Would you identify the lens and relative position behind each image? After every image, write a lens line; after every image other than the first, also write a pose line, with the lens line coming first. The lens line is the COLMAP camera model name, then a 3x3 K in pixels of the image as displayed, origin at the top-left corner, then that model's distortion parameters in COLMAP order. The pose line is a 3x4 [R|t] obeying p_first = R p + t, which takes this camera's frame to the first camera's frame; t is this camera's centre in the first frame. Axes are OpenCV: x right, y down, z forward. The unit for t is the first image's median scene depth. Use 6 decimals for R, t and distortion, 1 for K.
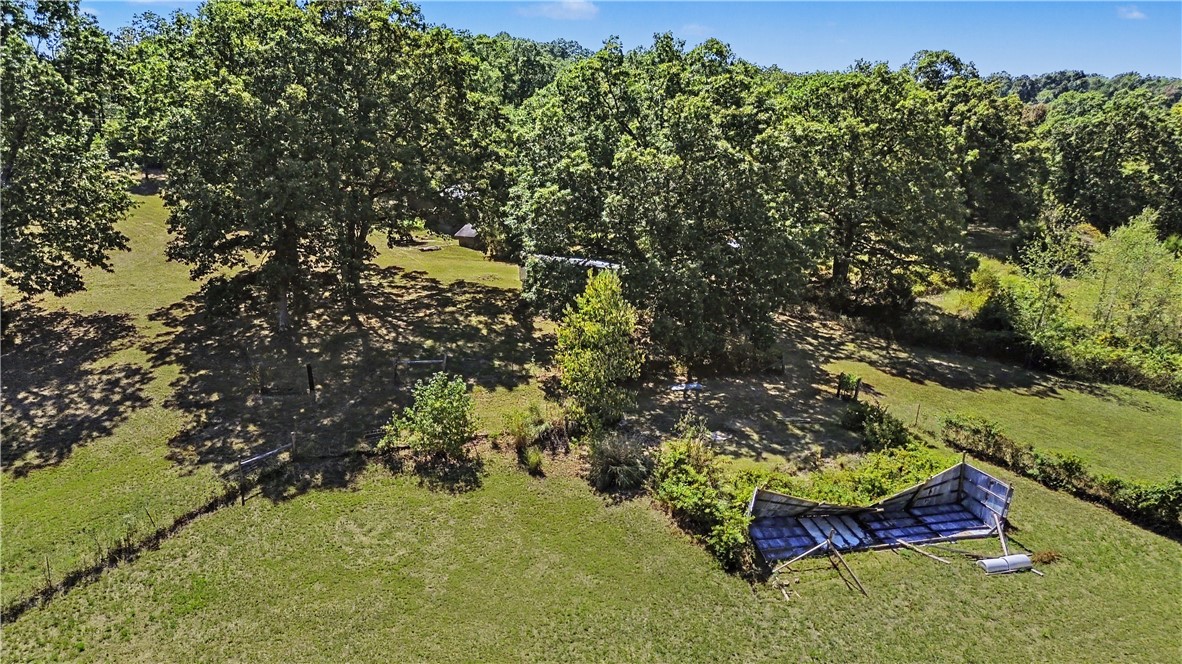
lens RADIAL K [[839.6, 0, 591.0], [0, 839.6, 332.0], [0, 0, 1]] dist [0.058663, -0.037149]
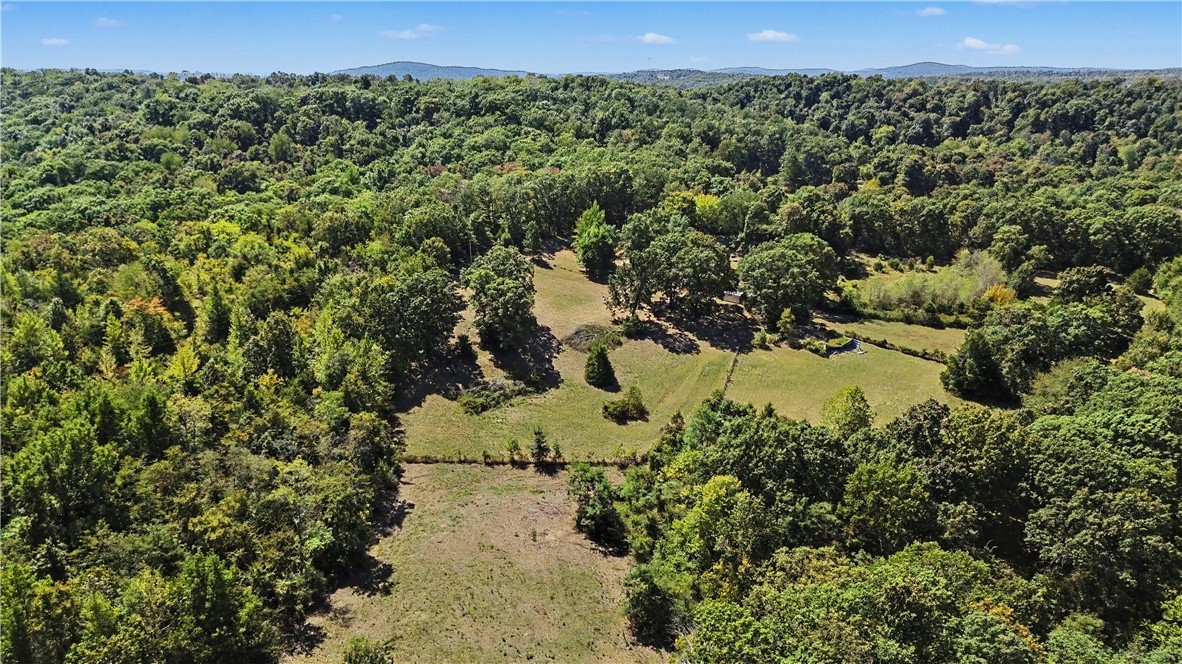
lens RADIAL K [[839.6, 0, 591.0], [0, 839.6, 332.0], [0, 0, 1]] dist [0.058663, -0.037149]
pose [[0.970837, -0.074380, 0.227910, -2.166305], [0.052655, 0.993596, 0.099973, -0.466985], [-0.233887, -0.085057, 0.968536, -3.462245]]
